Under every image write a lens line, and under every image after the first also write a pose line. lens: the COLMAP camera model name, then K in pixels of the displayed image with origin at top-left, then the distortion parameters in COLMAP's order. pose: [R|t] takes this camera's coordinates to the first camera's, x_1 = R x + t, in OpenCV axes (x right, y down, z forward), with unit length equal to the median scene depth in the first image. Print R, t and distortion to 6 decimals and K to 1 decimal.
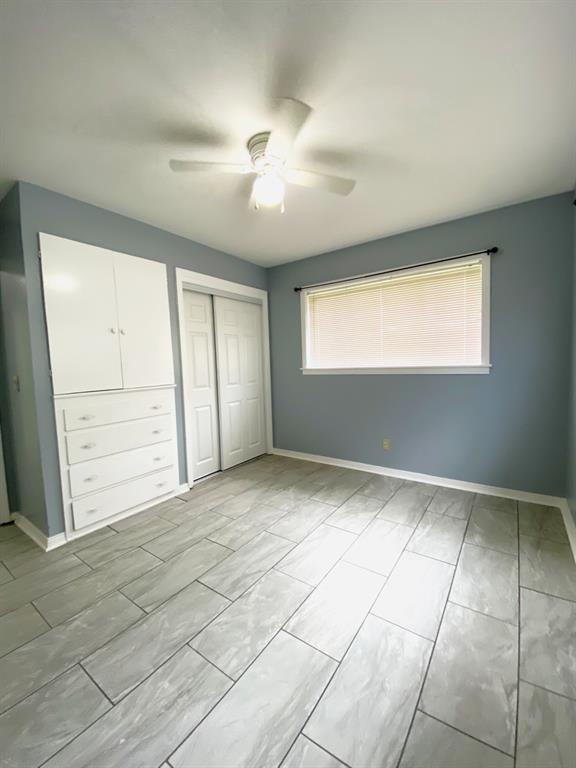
lens RADIAL K [[312.6, 0, 290.4], [0, 312.6, 381.0], [0, 0, 1]] dist [0.028721, -0.023218]
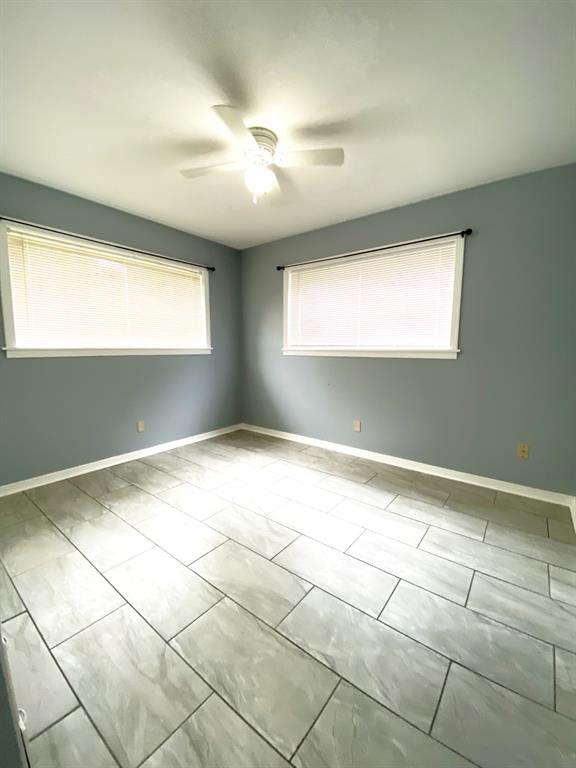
lens RADIAL K [[312.6, 0, 290.4], [0, 312.6, 381.0], [0, 0, 1]] dist [0.028721, -0.023218]
pose [[0.038390, -0.075648, 0.996395, -0.803958], [0.061852, 0.995398, 0.073190, 0.018942], [-0.997347, 0.058819, 0.042892, 0.579598]]
